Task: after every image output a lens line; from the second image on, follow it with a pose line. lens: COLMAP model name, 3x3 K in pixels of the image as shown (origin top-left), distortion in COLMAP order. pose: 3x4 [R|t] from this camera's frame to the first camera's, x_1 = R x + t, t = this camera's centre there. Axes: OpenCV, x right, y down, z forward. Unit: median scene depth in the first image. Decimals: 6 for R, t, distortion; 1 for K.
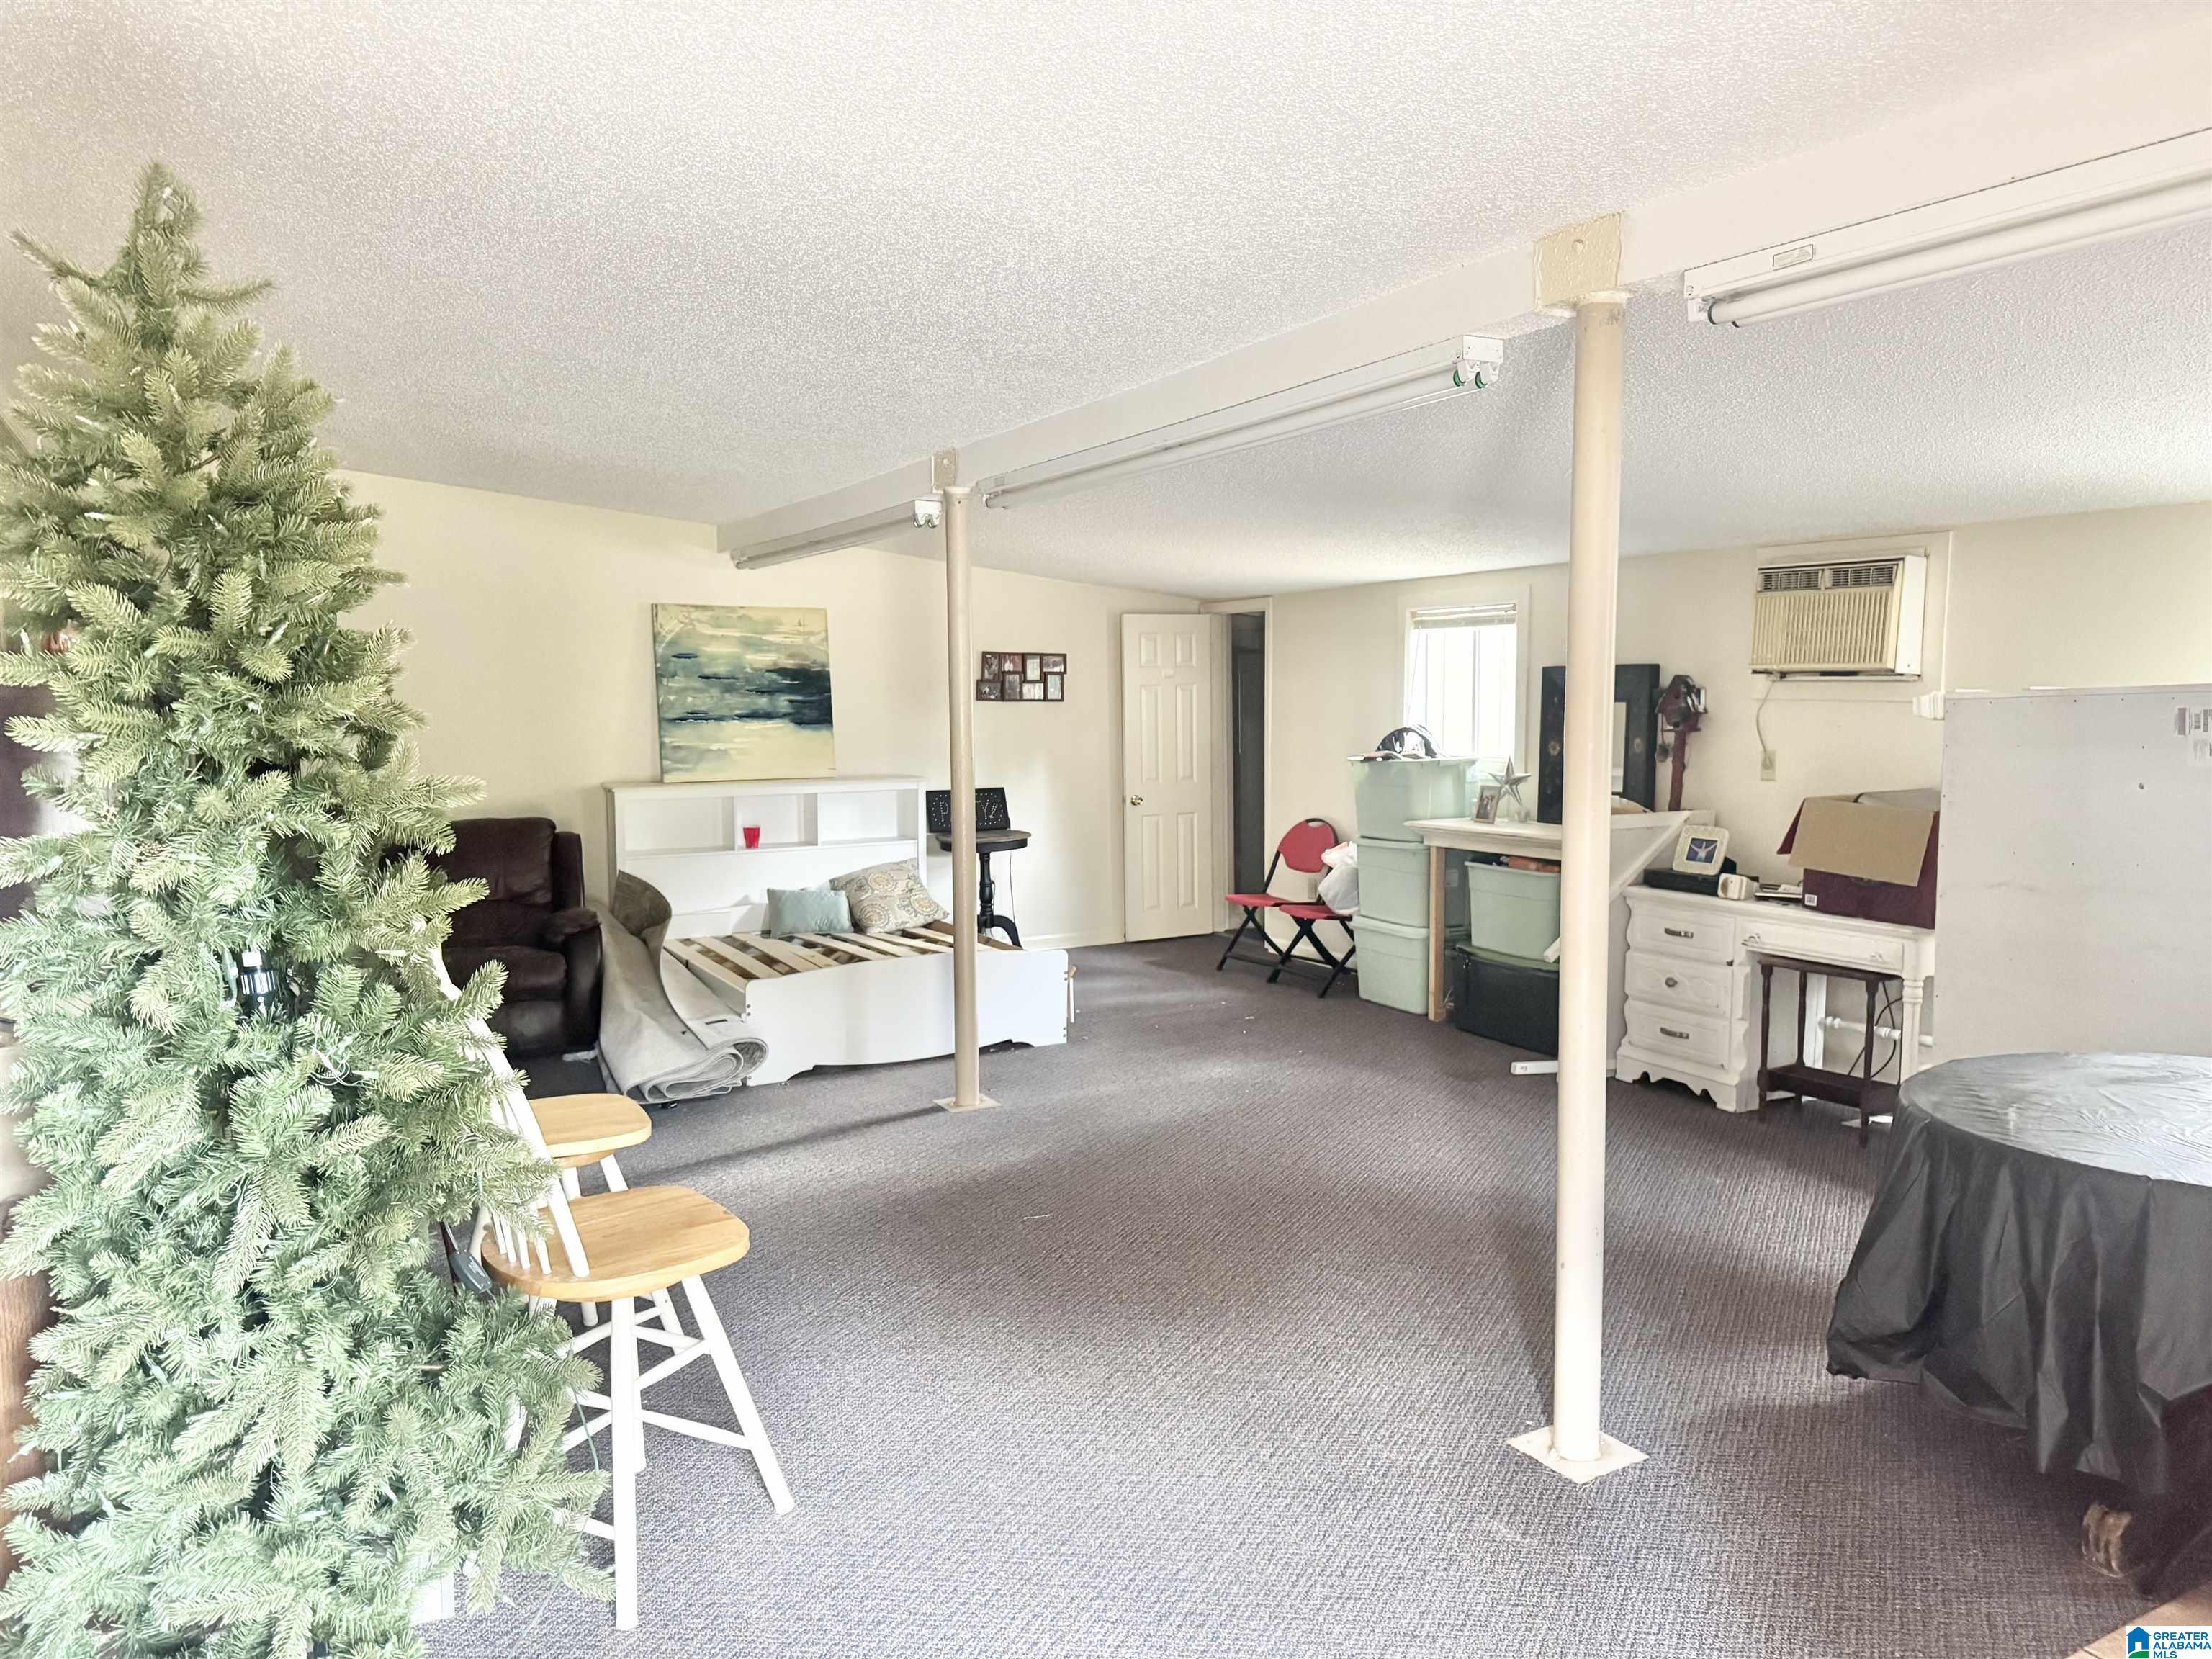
lens RADIAL K [[1556.8, 0, 1106.0], [0, 1556.8, 829.5], [0, 0, 1]] dist [0.050696, -0.117474]
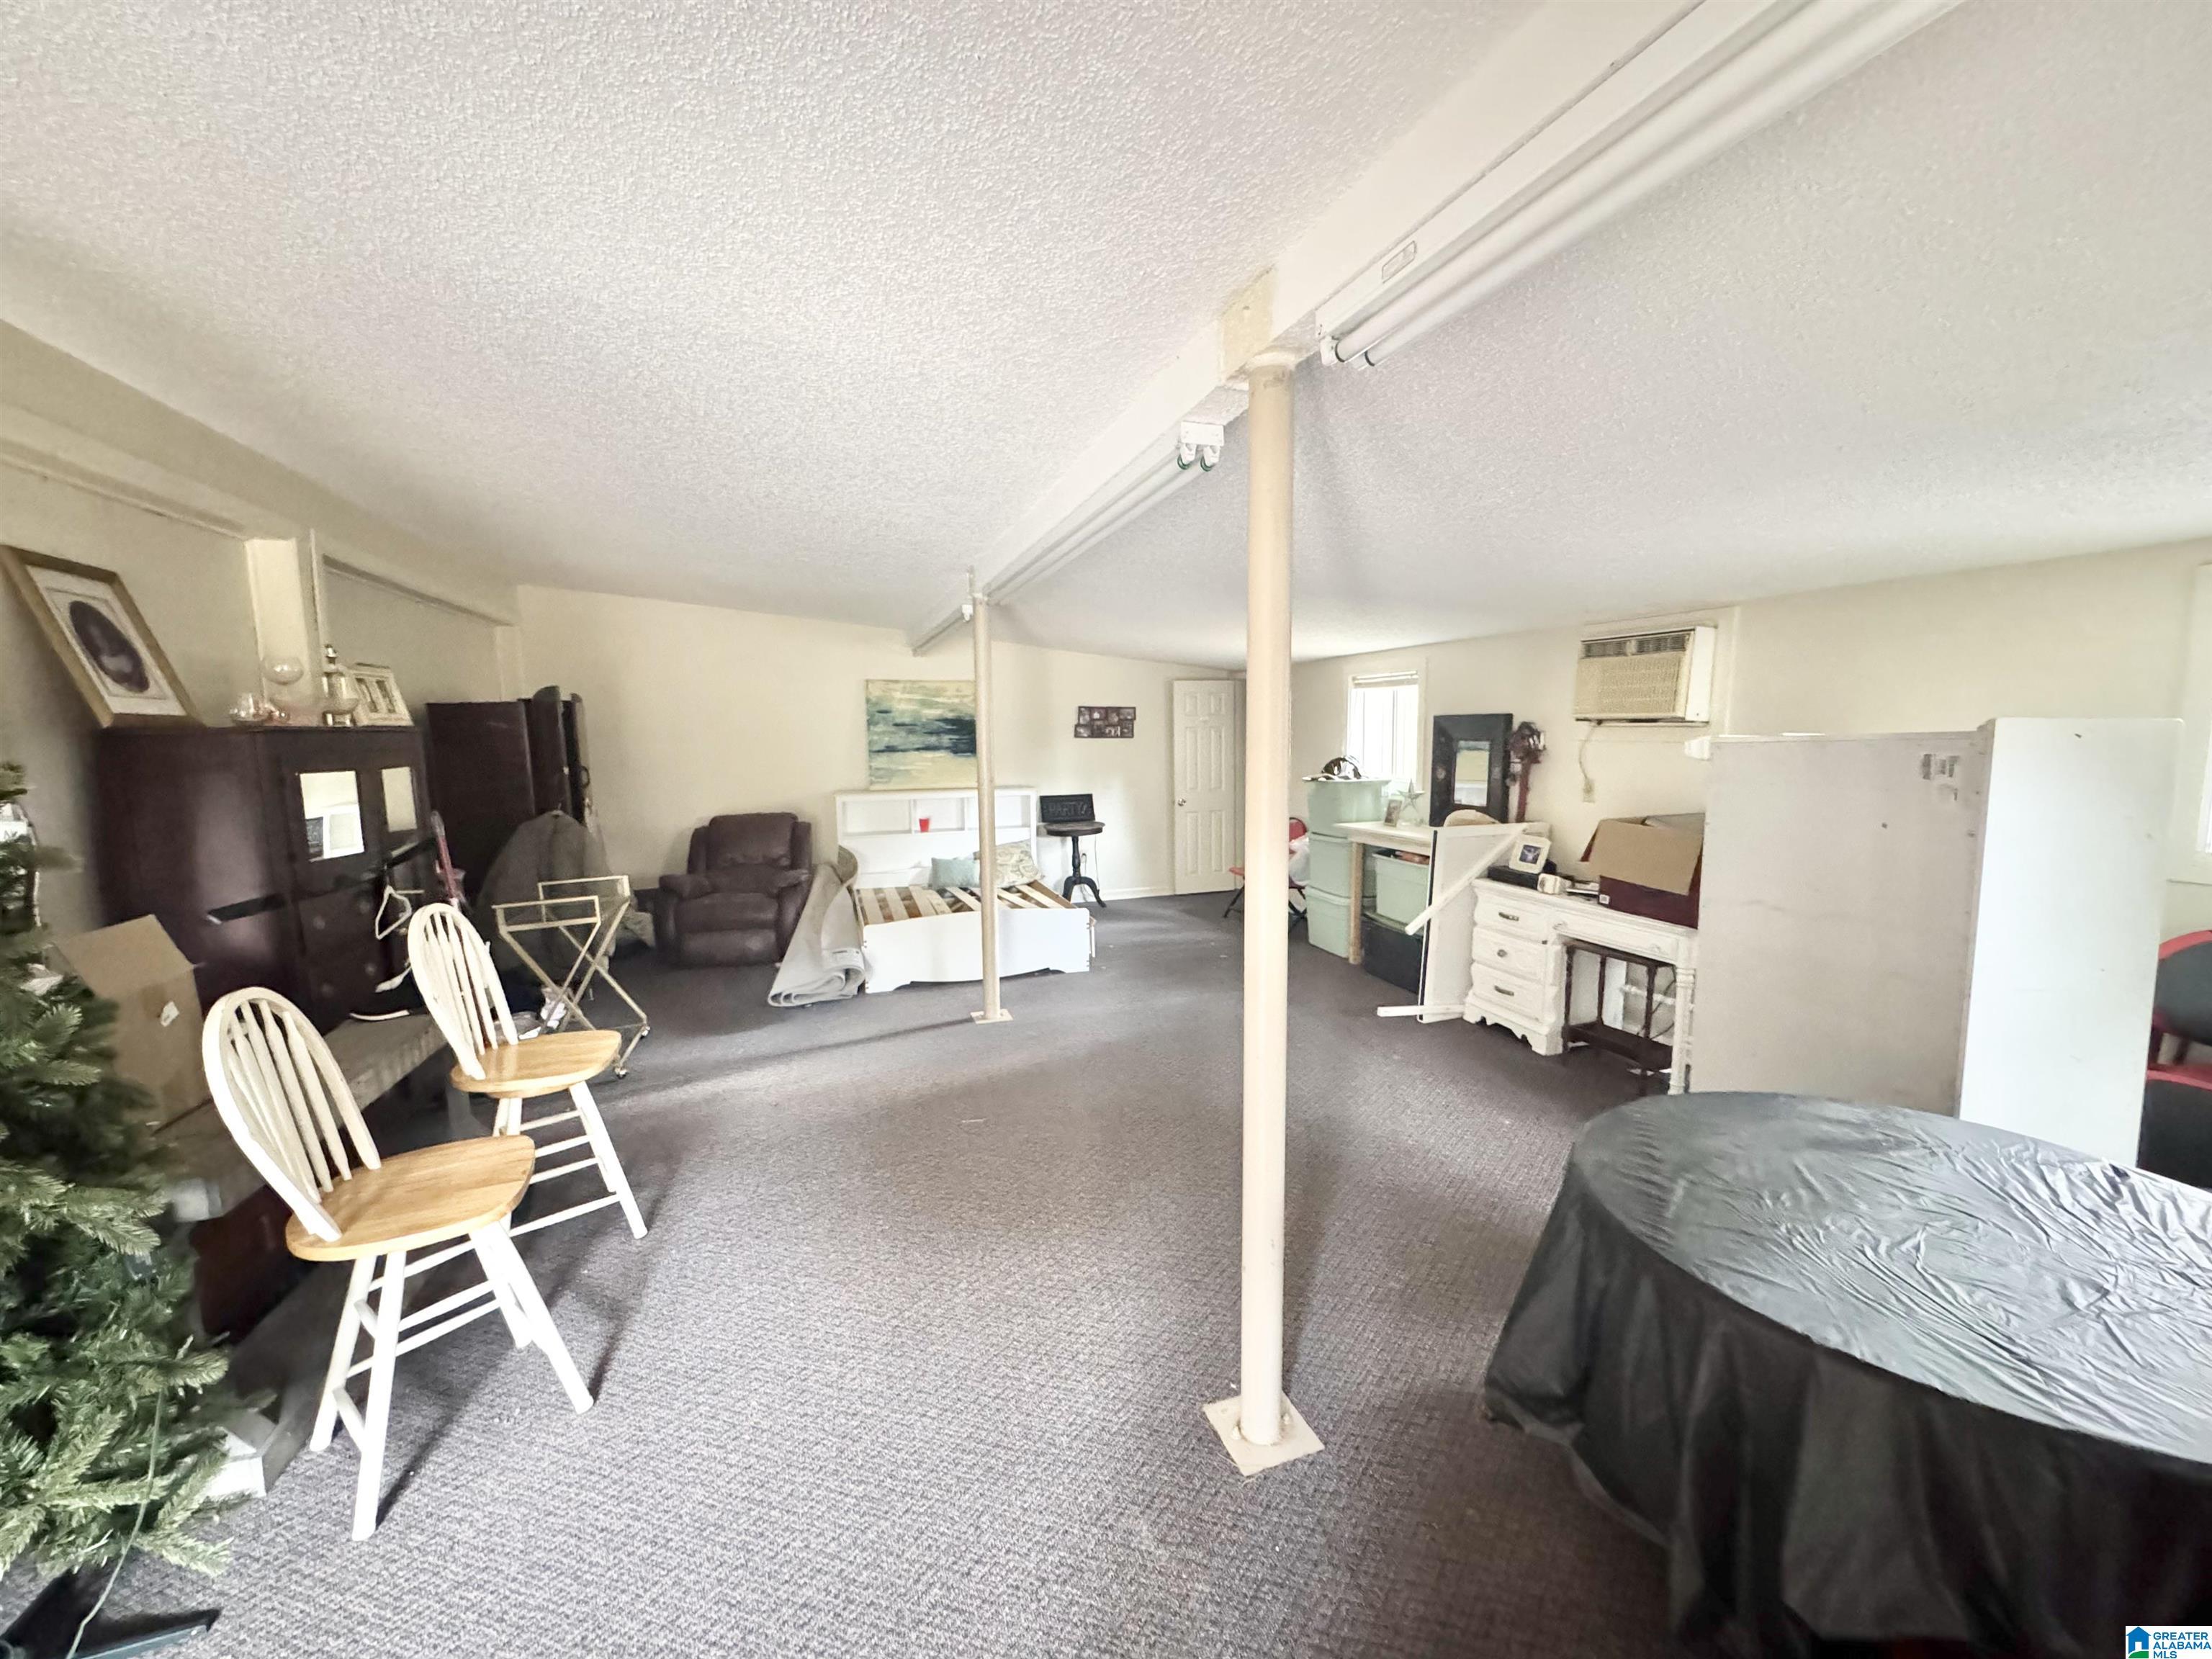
lens RADIAL K [[883.9, 0, 1106.0], [0, 883.9, 829.5], [0, 0, 1]] dist [-0.025953, -0.000069]
pose [[0.983997, 0.016386, -0.177428, 0.146130], [-0.011683, 0.999553, 0.027516, -0.022163], [0.177799, -0.025002, 0.983749, 0.187794]]
